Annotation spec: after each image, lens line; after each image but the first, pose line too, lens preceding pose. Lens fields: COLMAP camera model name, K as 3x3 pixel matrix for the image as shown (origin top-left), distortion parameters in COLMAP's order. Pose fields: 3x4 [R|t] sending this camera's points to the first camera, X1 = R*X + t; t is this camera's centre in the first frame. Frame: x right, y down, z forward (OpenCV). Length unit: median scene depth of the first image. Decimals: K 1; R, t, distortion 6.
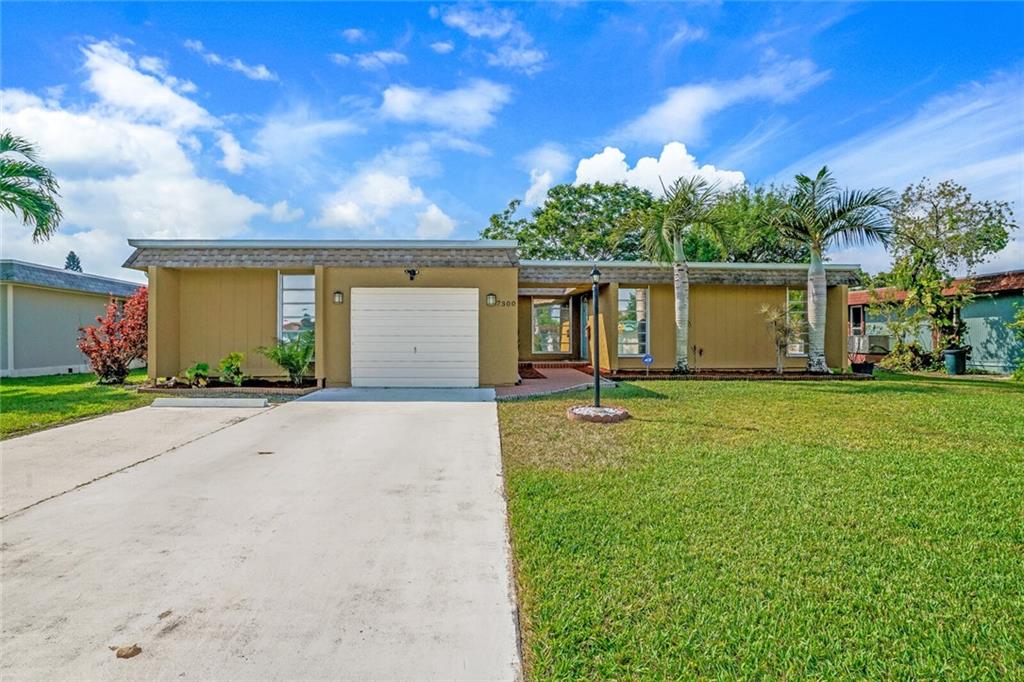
lens RADIAL K [[480.6, 0, 511.3], [0, 480.6, 336.0], [0, 0, 1]] dist [-0.028757, 0.001555]
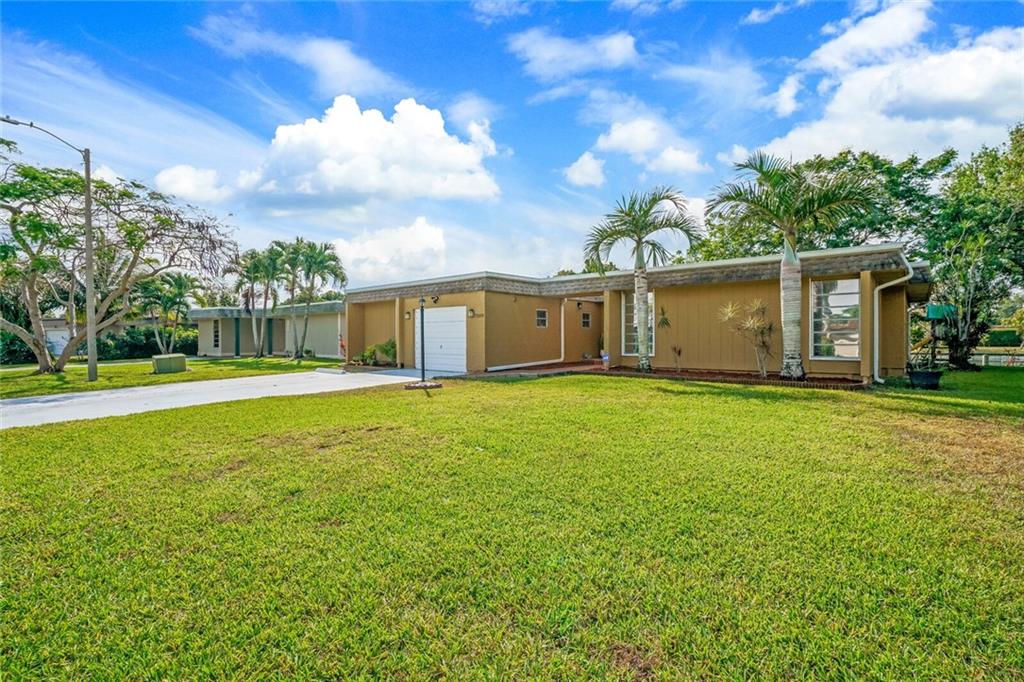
lens RADIAL K [[480.6, 0, 511.0], [0, 480.6, 343.0], [0, 0, 1]] dist [-0.028757, 0.001555]
pose [[0.725041, 0.001252, -0.688705, 0.862537], [0.001566, 0.999993, 0.003466, 0.009418], [0.688704, -0.003591, 0.725034, 0.016927]]
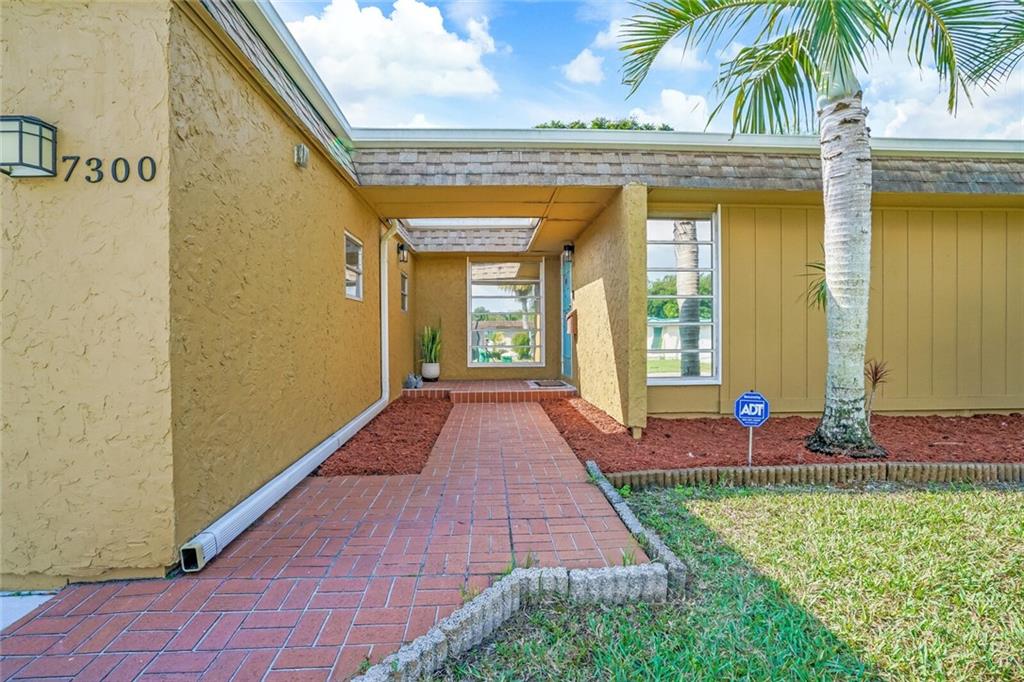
lens RADIAL K [[480.6, 0, 508.1], [0, 480.6, 344.0], [0, 0, 1]] dist [-0.028757, 0.001555]
pose [[0.999915, -0.006651, -0.011214, 0.126652], [0.006862, 0.999799, 0.018860, 0.001394], [0.011086, -0.018936, 0.999759, 0.659973]]
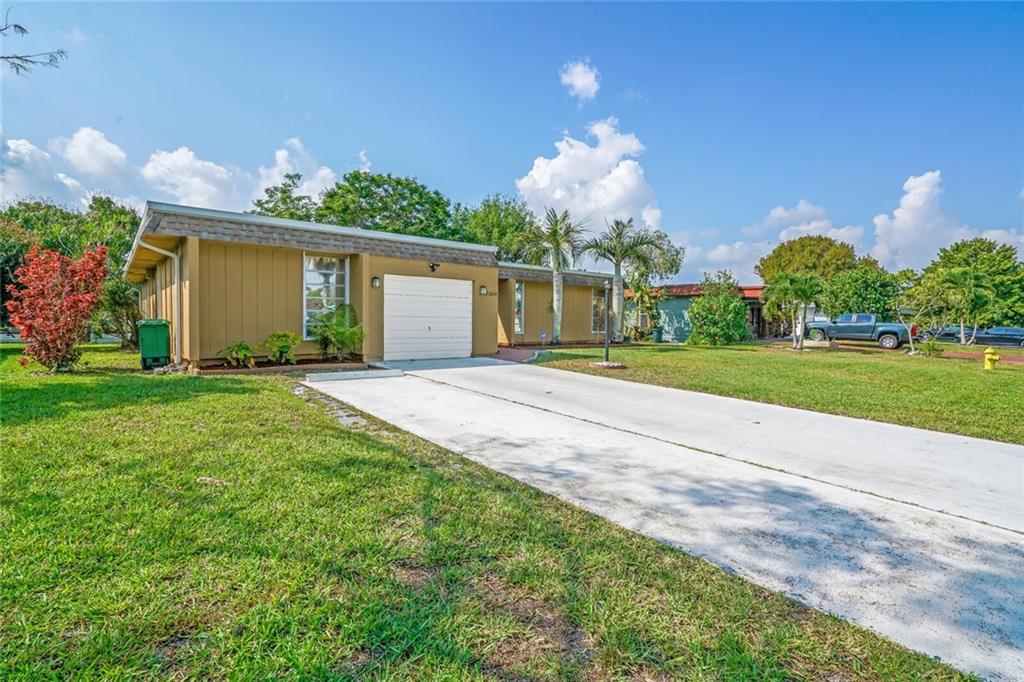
lens RADIAL K [[480.6, 0, 506.8], [0, 480.6, 339.9], [0, 0, 1]] dist [-0.028757, 0.001555]
pose [[0.794360, -0.015710, 0.607244, -0.649401], [-0.013870, 0.998936, 0.043986, 0.001360], [-0.607289, -0.043363, 0.793297, -0.077389]]
